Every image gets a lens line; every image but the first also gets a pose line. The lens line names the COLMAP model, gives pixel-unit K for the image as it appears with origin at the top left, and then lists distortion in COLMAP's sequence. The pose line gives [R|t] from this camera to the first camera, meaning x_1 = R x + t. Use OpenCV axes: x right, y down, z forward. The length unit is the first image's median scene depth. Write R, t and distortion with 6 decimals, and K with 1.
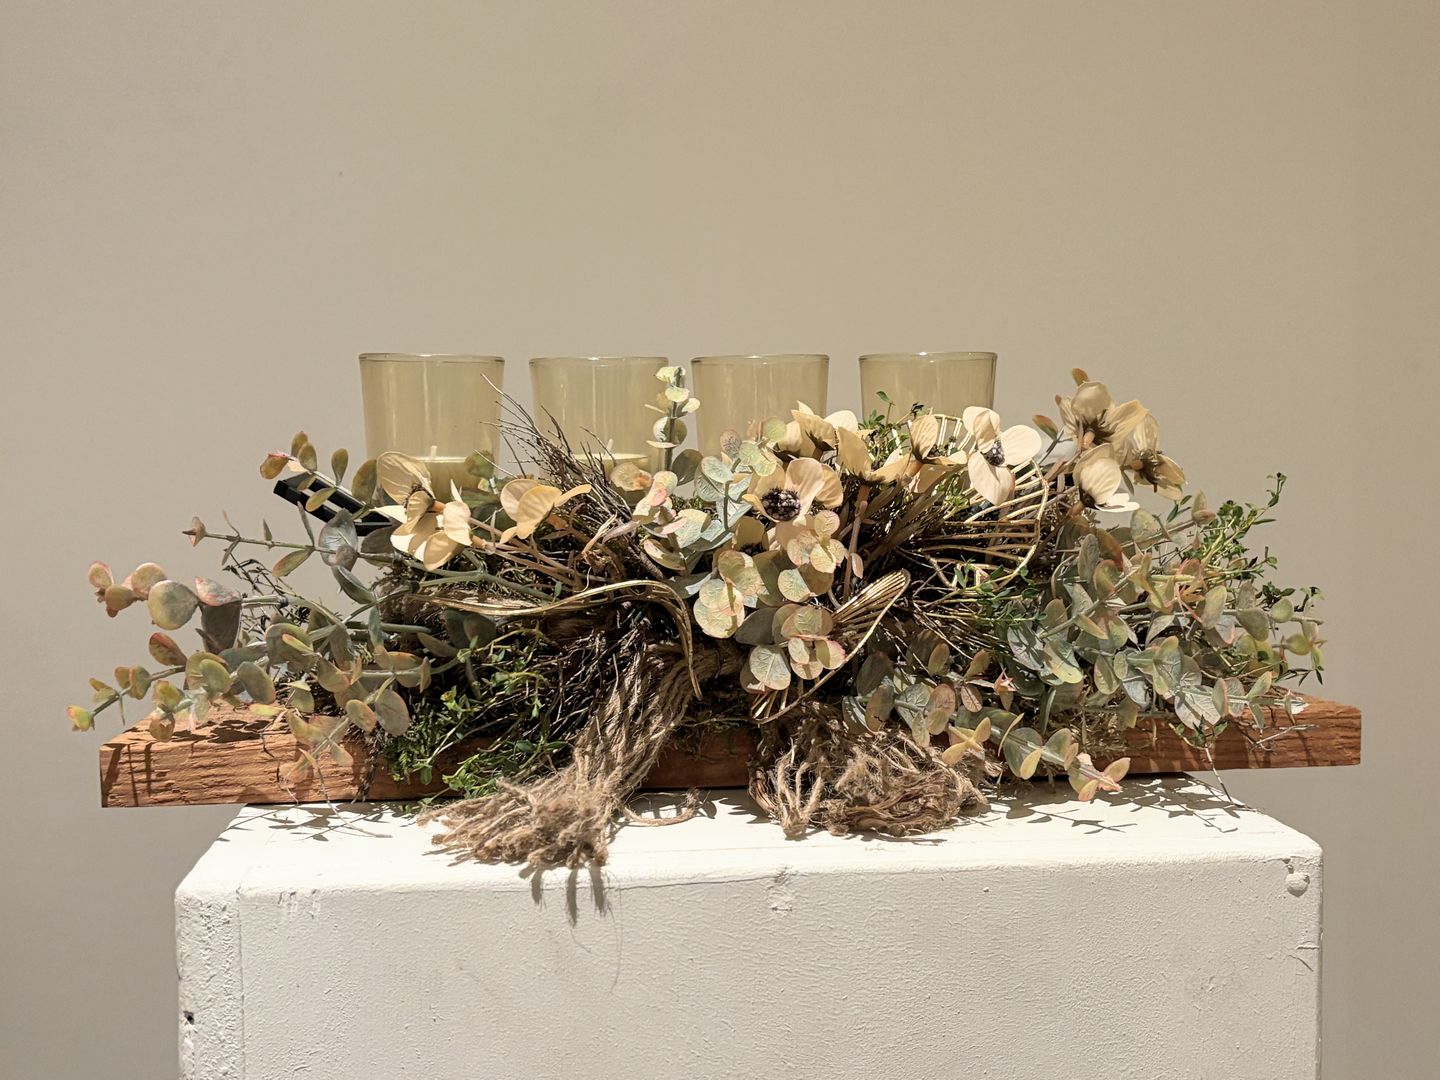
lens RADIAL K [[1644.7, 0, 720.0], [0, 1644.7, 540.0], [0, 0, 1]] dist [0.117164, -0.414660]
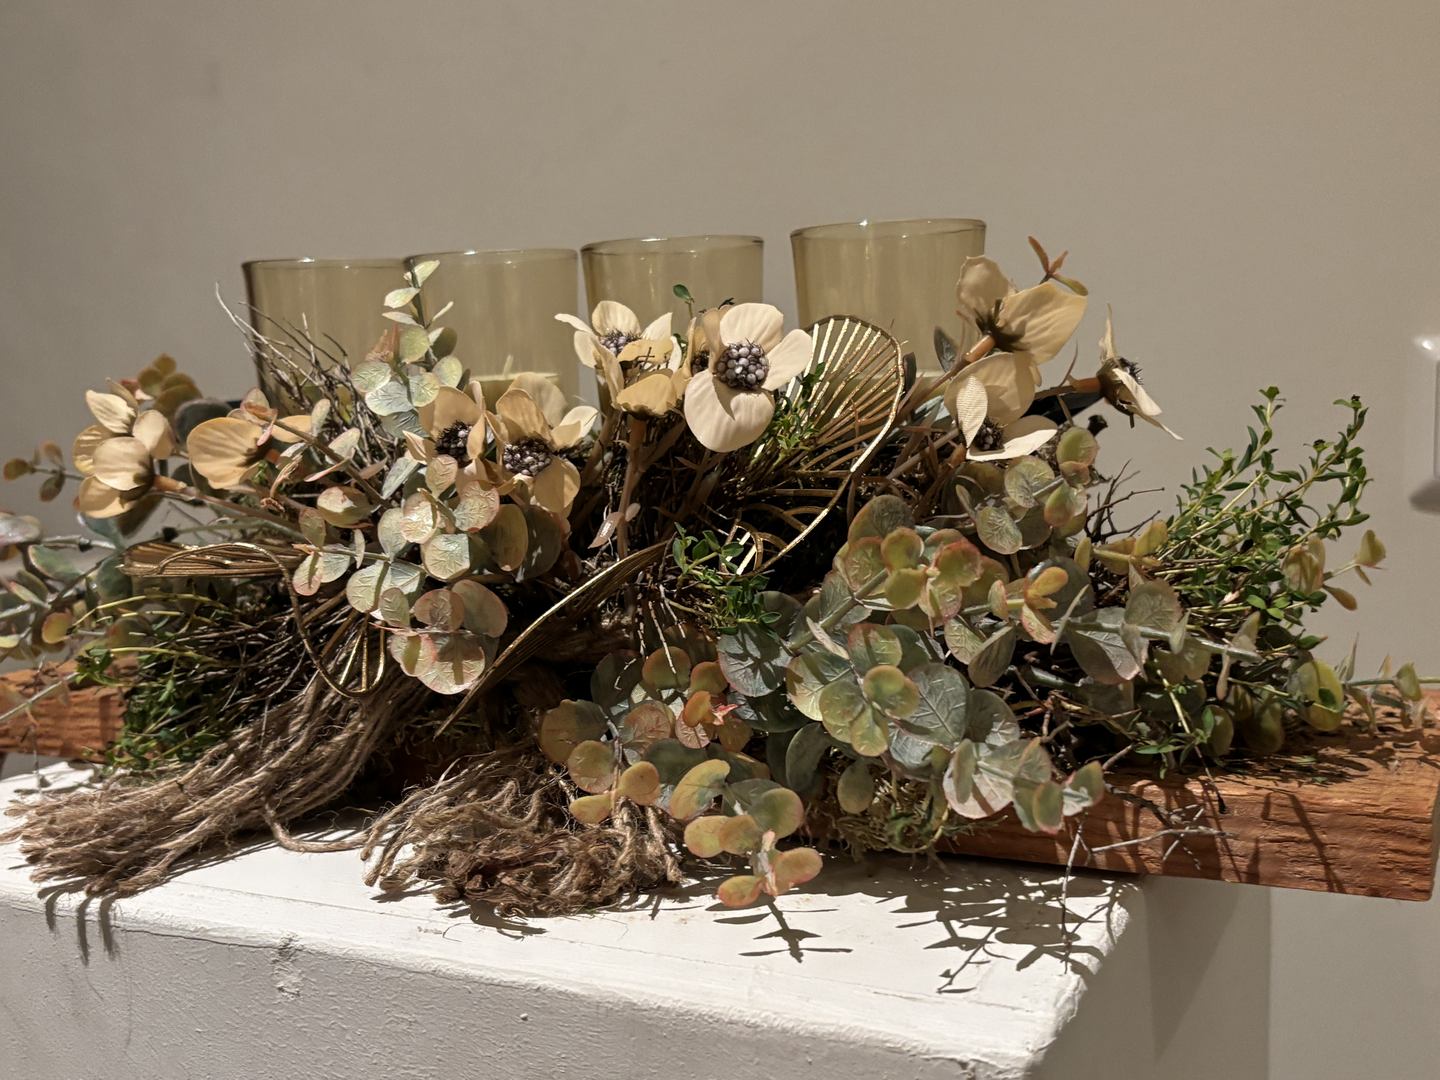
lens RADIAL K [[1644.7, 0, 720.0], [0, 1644.7, 540.0], [0, 0, 1]] dist [0.117164, -0.414660]
pose [[0.850716, 0.043582, -0.523815, 0.584422], [-0.011850, 0.997894, 0.063781, -0.030550], [0.525491, -0.048052, 0.849441, 0.472925]]
